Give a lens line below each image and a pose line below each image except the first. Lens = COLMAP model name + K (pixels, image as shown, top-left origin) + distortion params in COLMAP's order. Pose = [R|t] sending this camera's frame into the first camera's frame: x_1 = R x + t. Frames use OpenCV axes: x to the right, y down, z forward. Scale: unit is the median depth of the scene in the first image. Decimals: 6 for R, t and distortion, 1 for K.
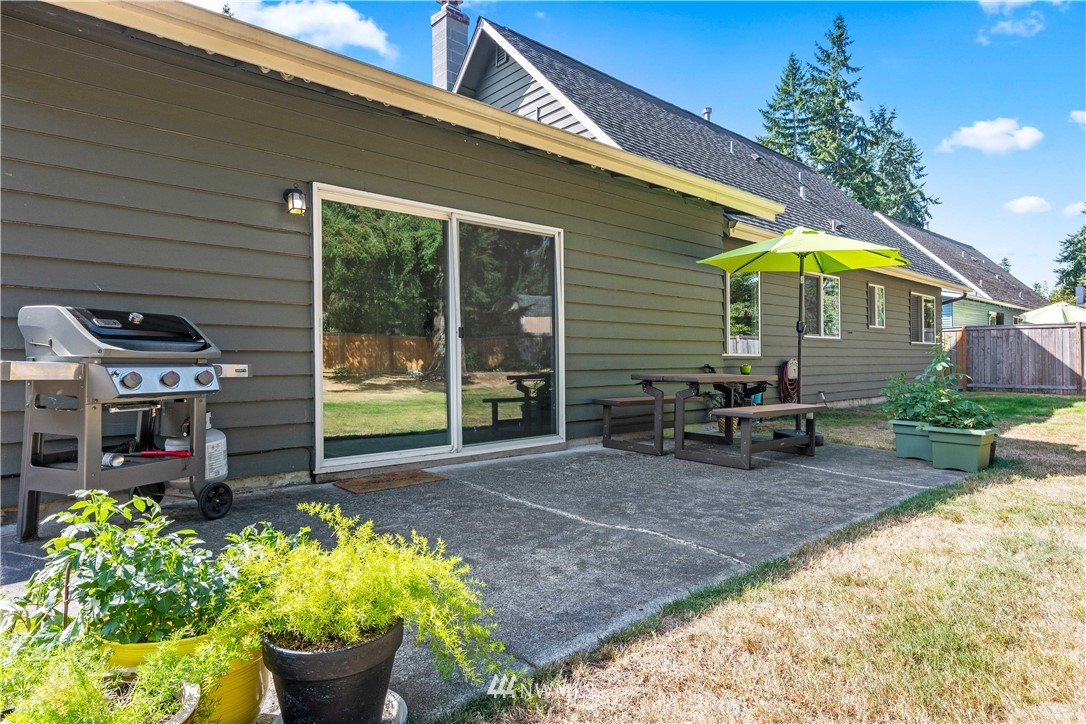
lens RADIAL K [[603.0, 0, 541.5], [0, 603.0, 361.9], [0, 0, 1]] dist [-0.003909, 0.000553]
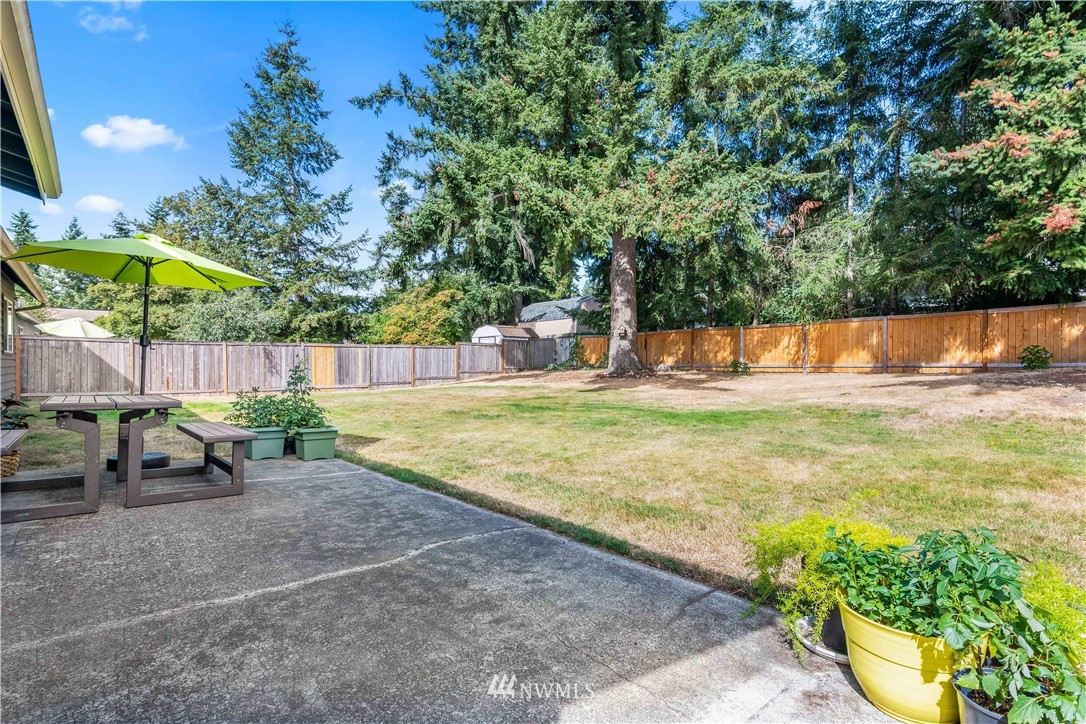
lens RADIAL K [[523.6, 0, 541.2], [0, 523.6, 362.9], [0, 0, 1]] dist [0.000178, -0.000083]
pose [[0.018675, 0.011449, 0.999760, -0.750089], [-0.003004, 0.999931, -0.011395, -0.035771], [-0.999821, -0.002790, 0.018708, 0.772166]]
